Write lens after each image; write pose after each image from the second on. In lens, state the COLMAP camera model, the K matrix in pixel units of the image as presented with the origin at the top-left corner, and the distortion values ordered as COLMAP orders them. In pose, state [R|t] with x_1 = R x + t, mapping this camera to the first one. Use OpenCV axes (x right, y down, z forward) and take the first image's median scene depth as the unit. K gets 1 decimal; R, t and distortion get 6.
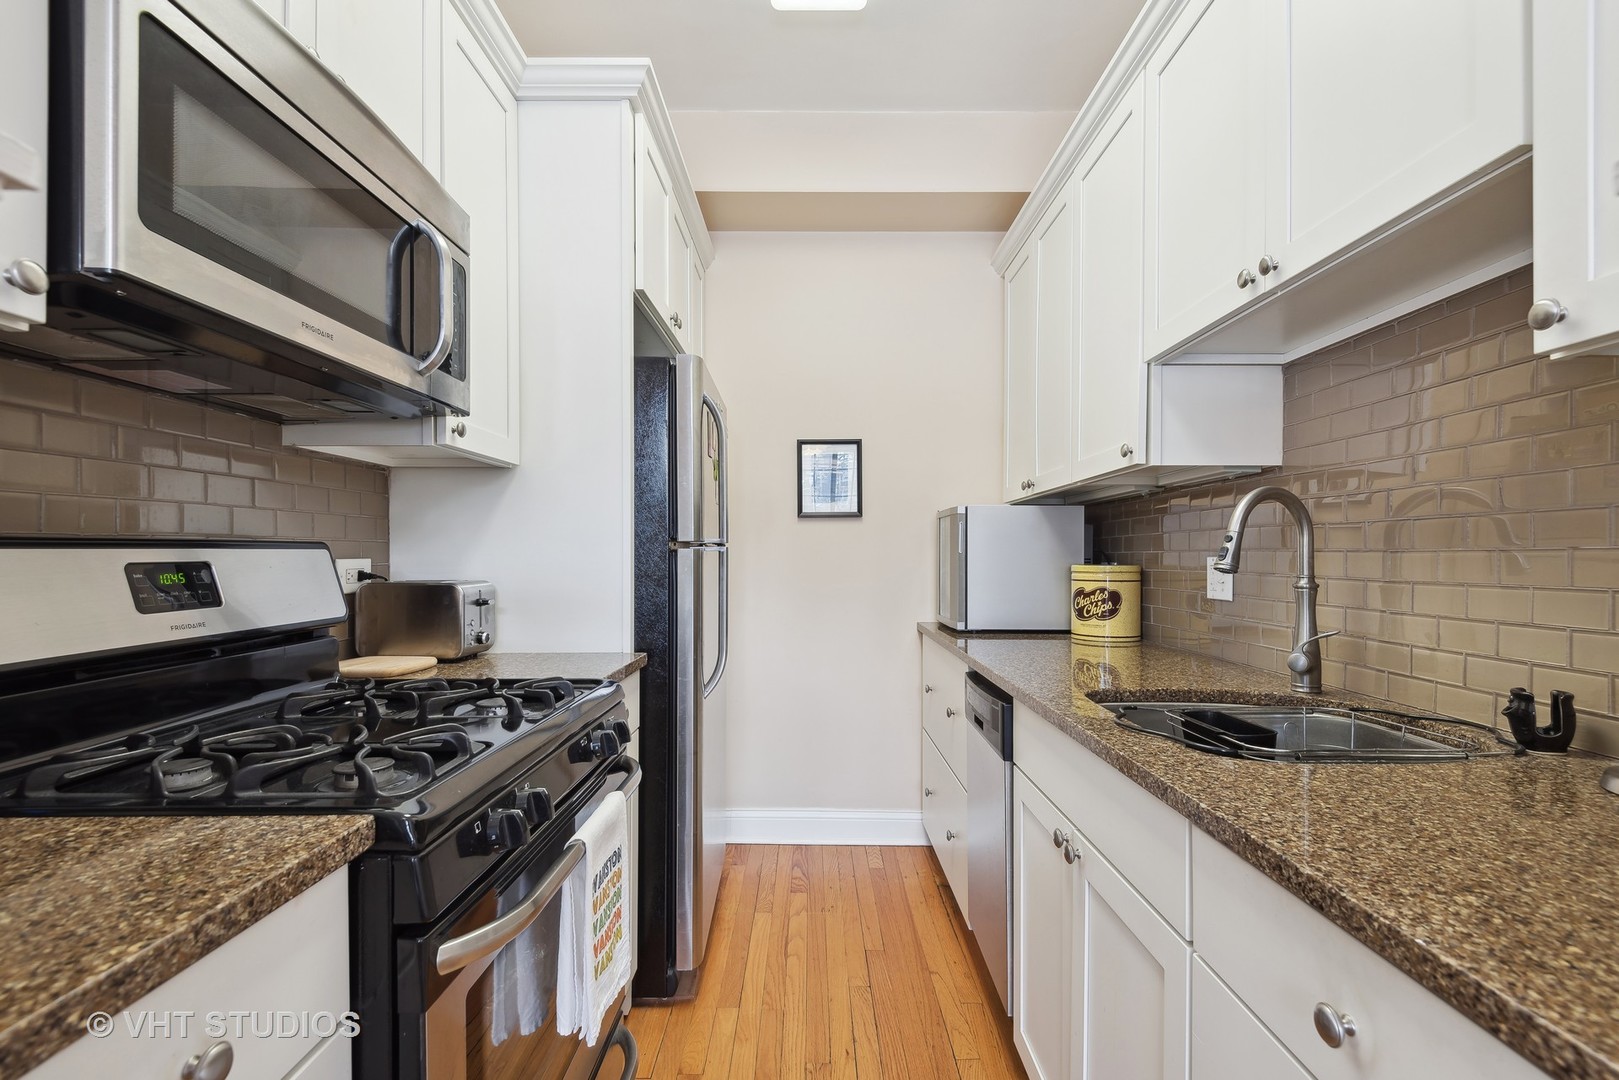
lens RADIAL K [[752.5, 0, 808.2], [0, 752.5, 543.4], [0, 0, 1]] dist [0.029592, -0.010207]
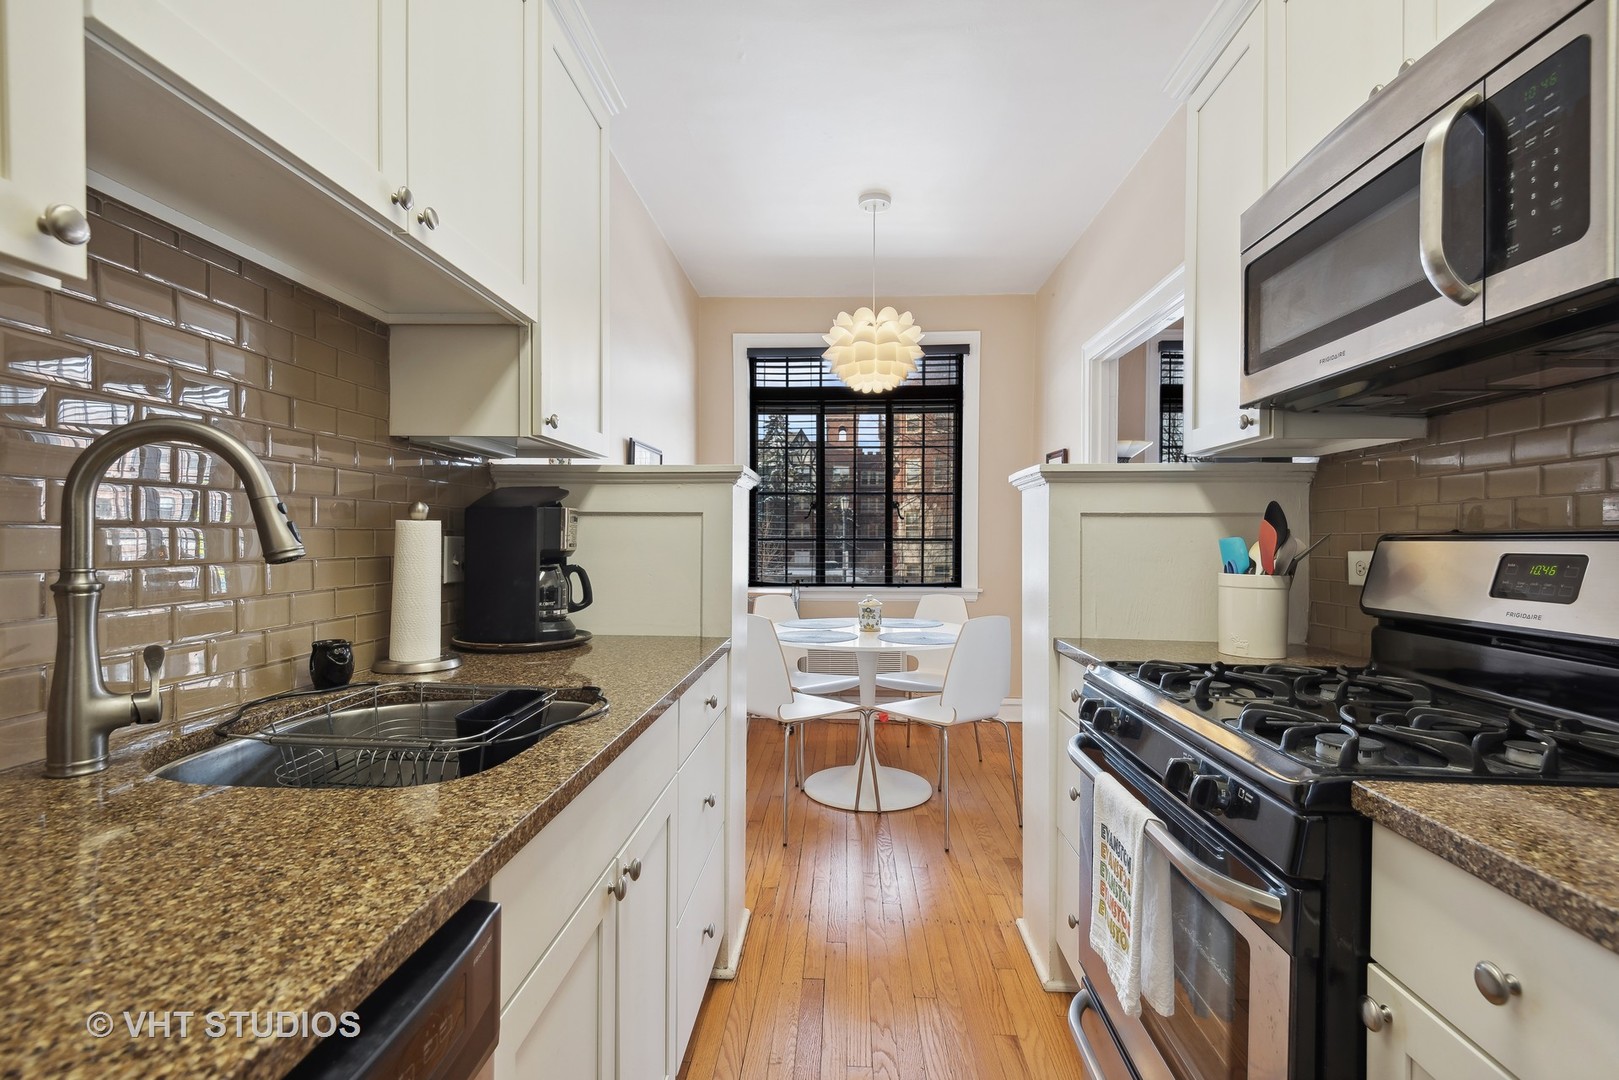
lens RADIAL K [[752.5, 0, 811.8], [0, 752.5, 546.5], [0, 0, 1]] dist [0.029592, -0.010207]
pose [[-0.998927, -0.012213, 0.044664, 0.103304], [-0.012122, 0.999924, 0.002321, 0.022371], [-0.044689, 0.001777, -0.998999, 1.984932]]
